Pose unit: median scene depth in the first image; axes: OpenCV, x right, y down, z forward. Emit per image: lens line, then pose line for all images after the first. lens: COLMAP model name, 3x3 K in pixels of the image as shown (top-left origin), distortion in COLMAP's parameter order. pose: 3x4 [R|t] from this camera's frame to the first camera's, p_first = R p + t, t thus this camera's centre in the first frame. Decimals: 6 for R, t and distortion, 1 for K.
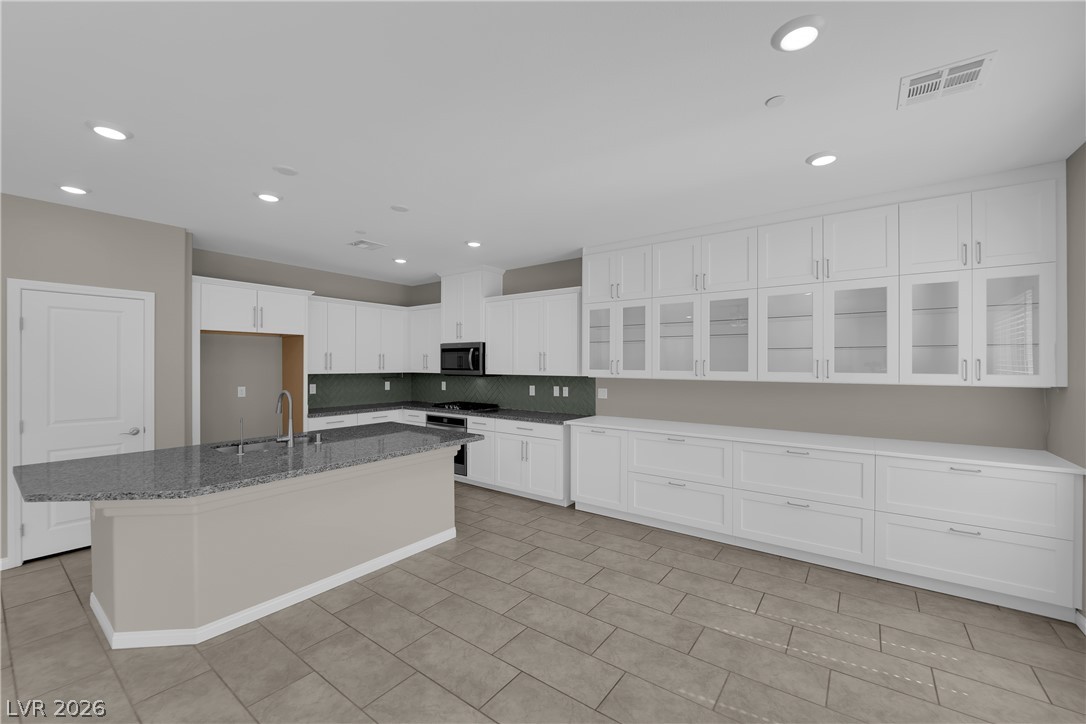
lens RADIAL K [[438.6, 0, 538.4], [0, 438.6, 363.5], [0, 0, 1]] dist [-0.009615, -0.002780]
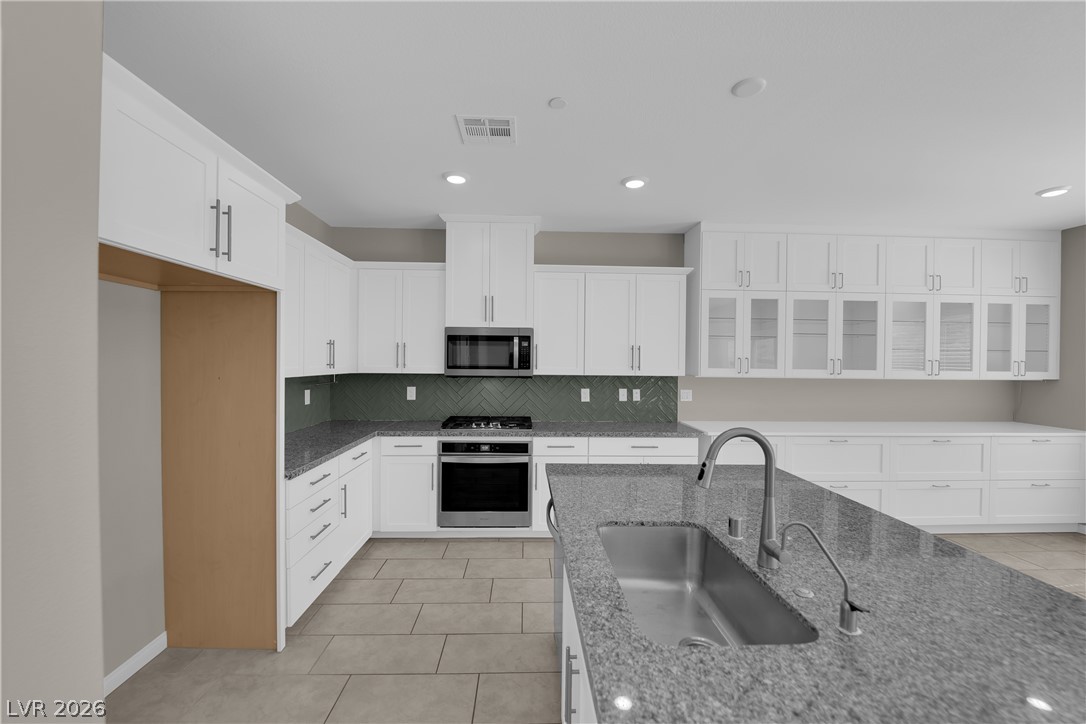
lens RADIAL K [[438.6, 0, 539.3], [0, 438.6, 363.4], [0, 0, 1]] dist [-0.009615, -0.002780]
pose [[0.779810, 0.000880, 0.626016, -0.762537], [-0.009169, 0.999908, 0.010016, -0.000997], [-0.625949, -0.013551, 0.779746, 0.627675]]
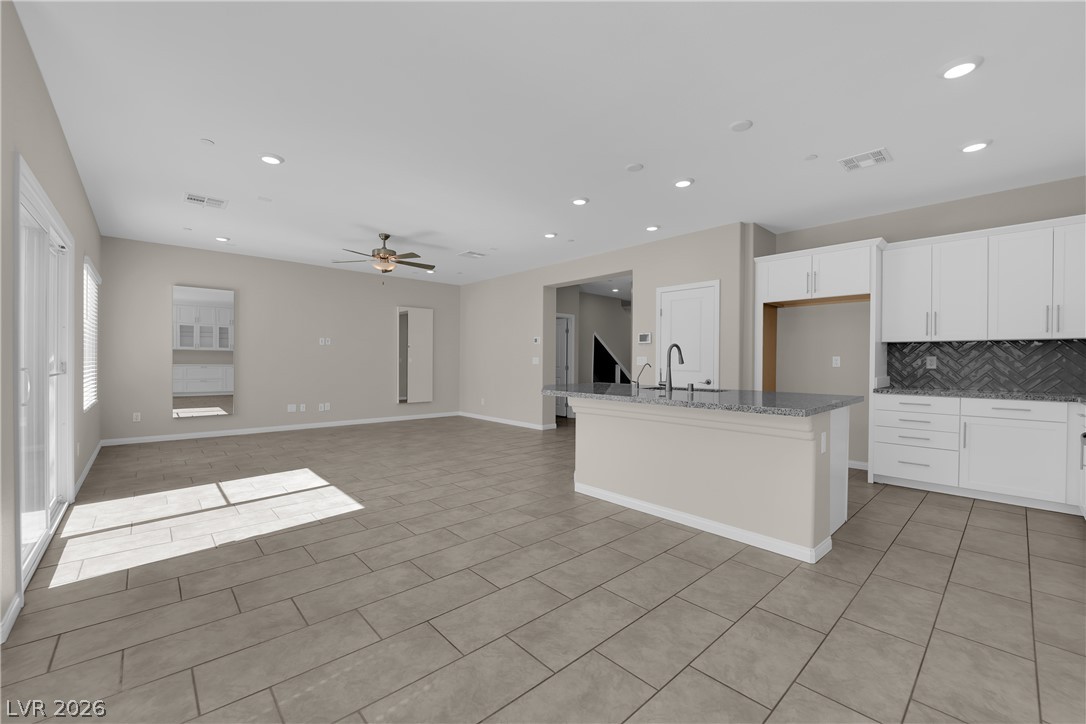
lens RADIAL K [[438.6, 0, 538.4], [0, 438.6, 363.7], [0, 0, 1]] dist [-0.009615, -0.002780]
pose [[-0.194421, 0.002398, -0.980915, 0.505277], [-0.007165, 0.999967, 0.003865, 0.088515], [0.980892, 0.007780, -0.194398, 0.677954]]
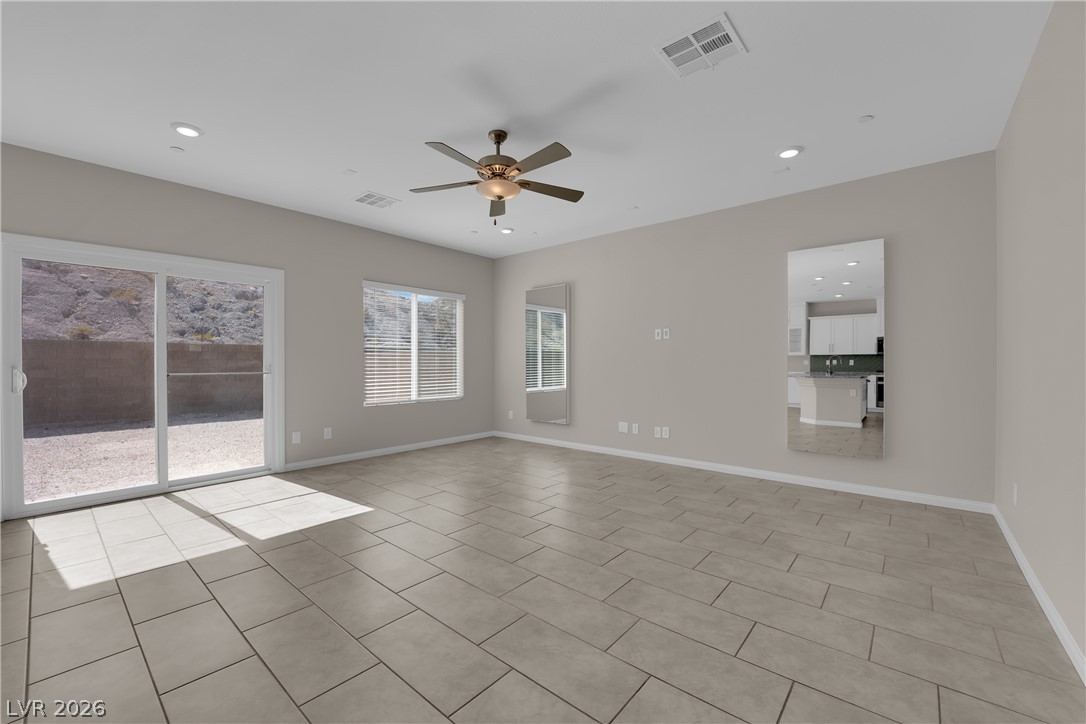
lens RADIAL K [[438.6, 0, 537.5], [0, 438.6, 363.2], [0, 0, 1]] dist [-0.009615, -0.002780]
pose [[-0.997114, 0.001688, 0.075902, -0.880429], [0.001688, 0.999999, -0.000072, 0.090826], [-0.075902, 0.000056, -0.997115, 0.684703]]
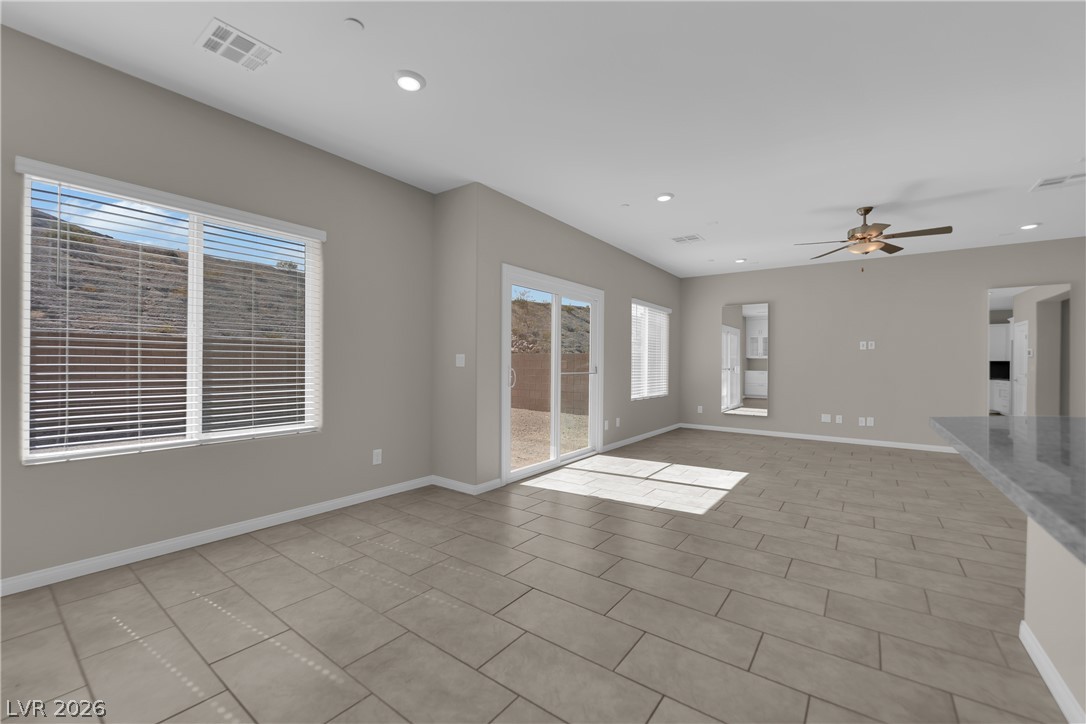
lens RADIAL K [[438.6, 0, 537.5], [0, 438.6, 363.2], [0, 0, 1]] dist [-0.009615, -0.002780]
pose [[-0.999942, -0.009679, 0.004669, 0.055782], [-0.009693, 0.999949, -0.002945, 0.089137], [-0.004640, -0.002990, -0.999985, 1.022998]]
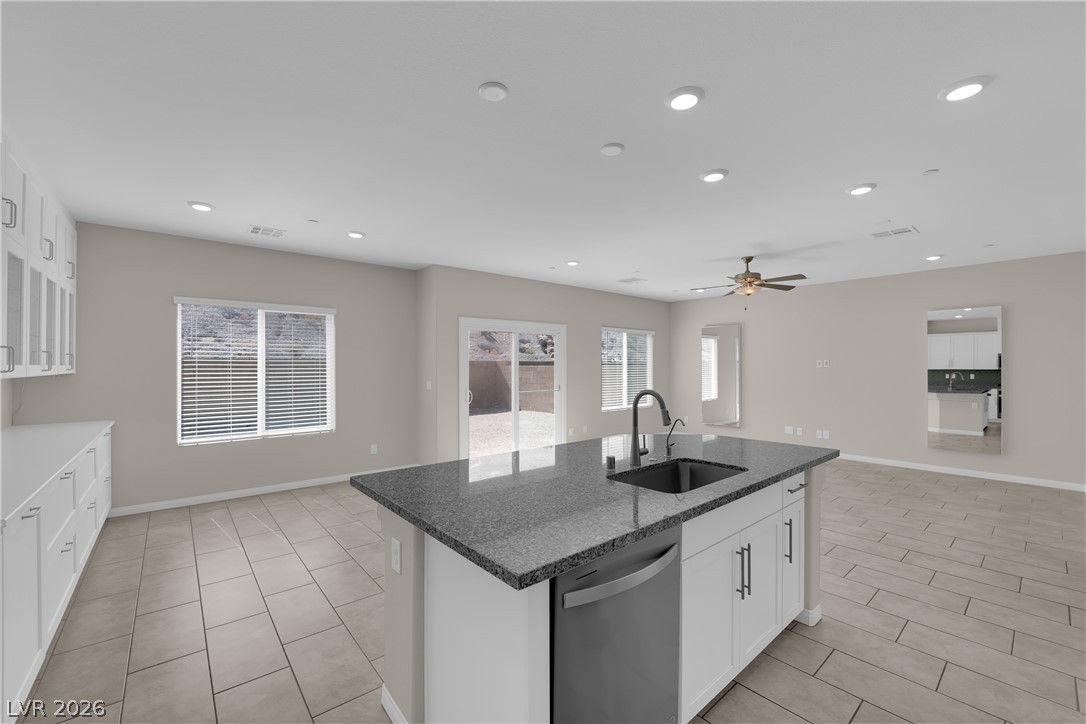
lens RADIAL K [[438.6, 0, 538.1], [0, 438.6, 362.7], [0, 0, 1]] dist [-0.009615, -0.002780]
pose [[-0.973176, 0.001199, 0.230057, -0.443749], [-0.000558, 0.999971, -0.007574, 0.017931], [-0.230059, -0.007499, -0.973148, 1.355671]]
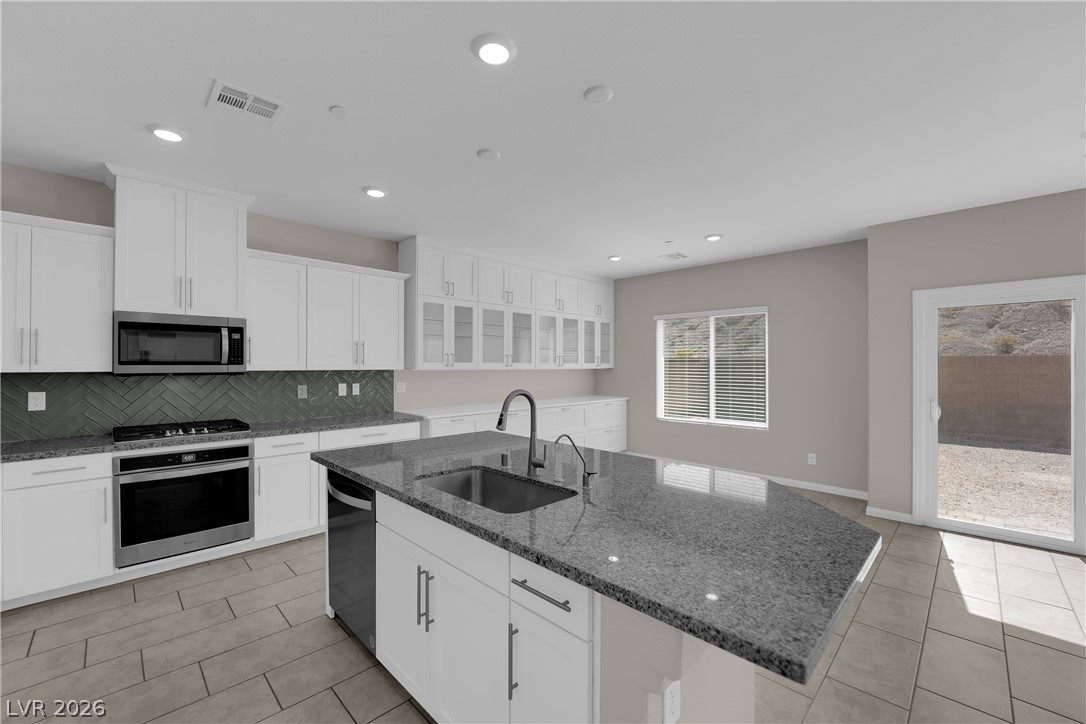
lens RADIAL K [[438.6, 0, 538.7], [0, 438.6, 363.0], [0, 0, 1]] dist [-0.009615, -0.002780]
pose [[0.147874, 0.000329, 0.989006, -0.937006], [-0.002259, 0.999997, 0.000005, 0.017095], [-0.989004, -0.002235, 0.147875, 0.687238]]
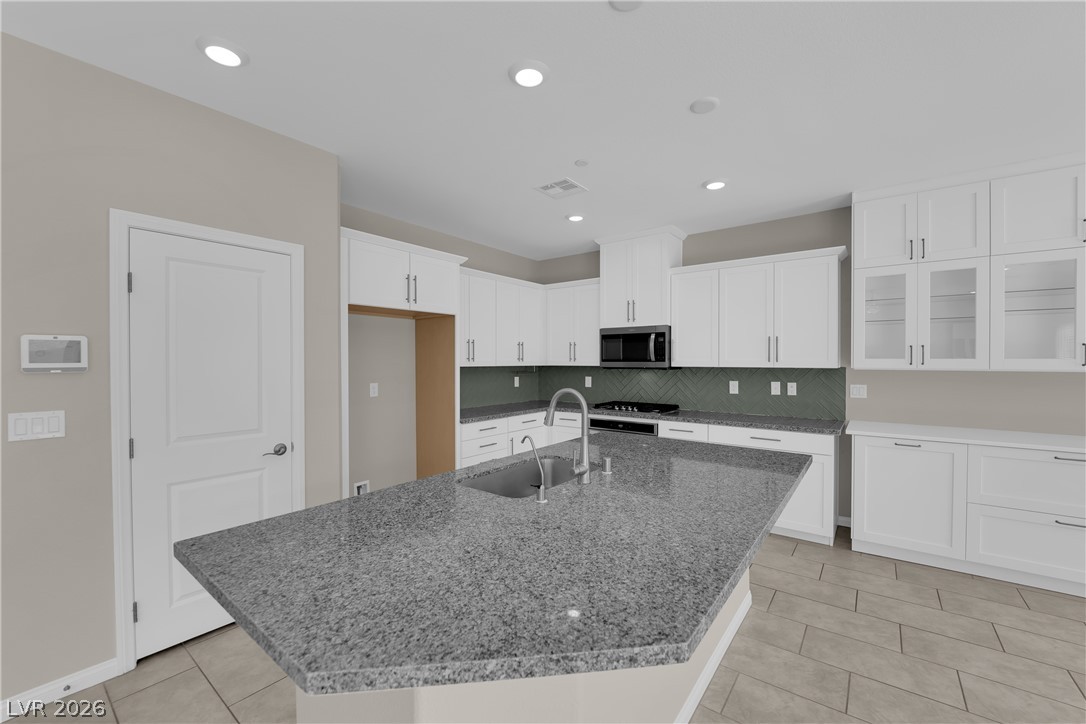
lens RADIAL K [[438.6, 0, 539.1], [0, 438.6, 364.7], [0, 0, 1]] dist [-0.009615, -0.002780]
pose [[0.999832, -0.002426, -0.018193, -0.474448], [0.002645, 0.999924, 0.012015, 0.015467], [0.018162, -0.012062, 0.999762, 0.302502]]
